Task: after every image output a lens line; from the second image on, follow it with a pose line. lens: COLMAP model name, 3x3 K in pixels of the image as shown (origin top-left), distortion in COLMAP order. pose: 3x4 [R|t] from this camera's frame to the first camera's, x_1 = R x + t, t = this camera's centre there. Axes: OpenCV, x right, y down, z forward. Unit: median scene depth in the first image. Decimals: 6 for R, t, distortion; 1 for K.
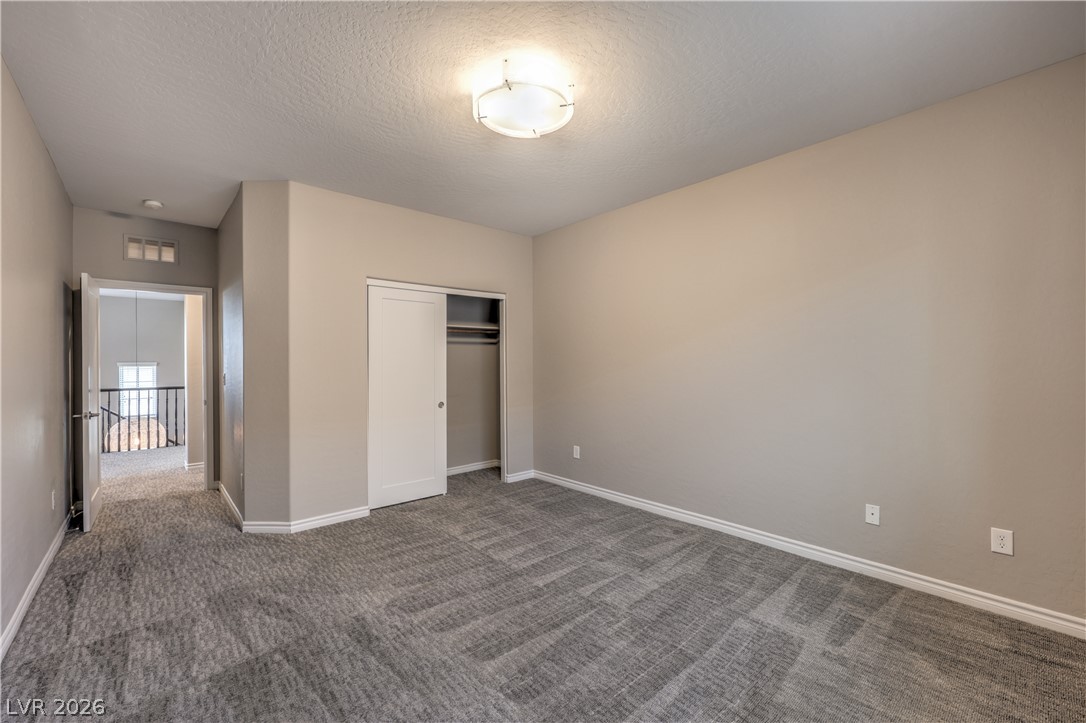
lens RADIAL K [[454.3, 0, 542.8], [0, 454.3, 359.5], [0, 0, 1]] dist [0.003291, 0.000166]
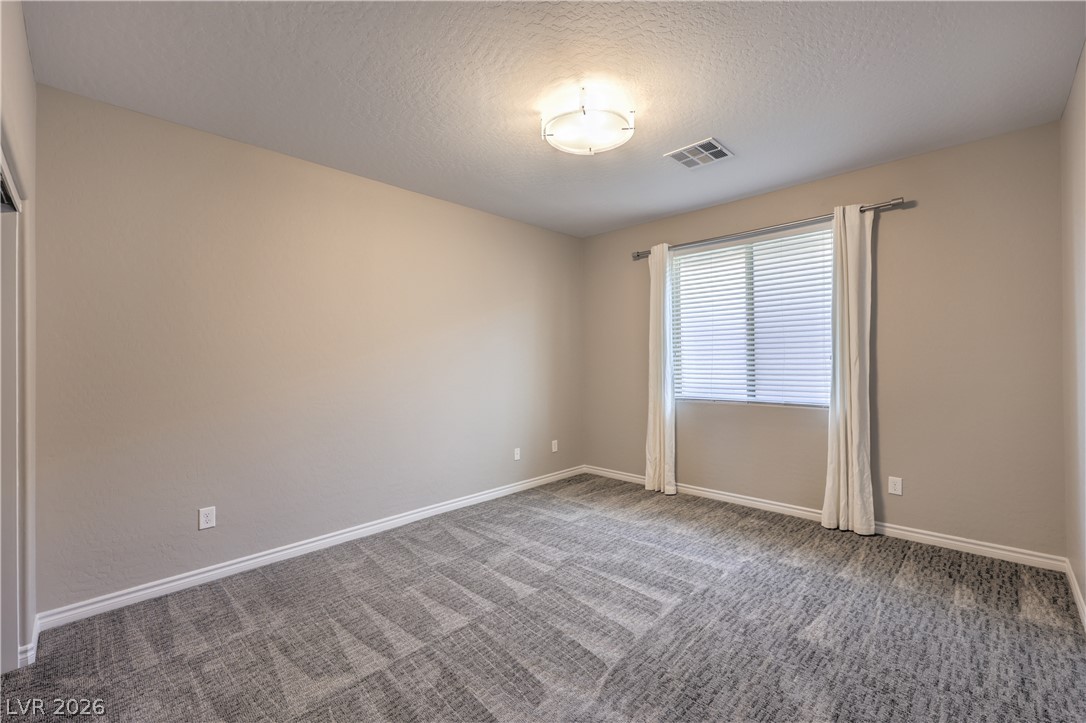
lens RADIAL K [[454.3, 0, 542.7], [0, 454.3, 362.0], [0, 0, 1]] dist [0.003291, 0.000166]
pose [[-0.074466, 0.002929, 0.997219, -0.907492], [0.007764, 0.999967, -0.002357, -0.004191], [-0.997193, 0.007567, -0.074486, 0.947060]]
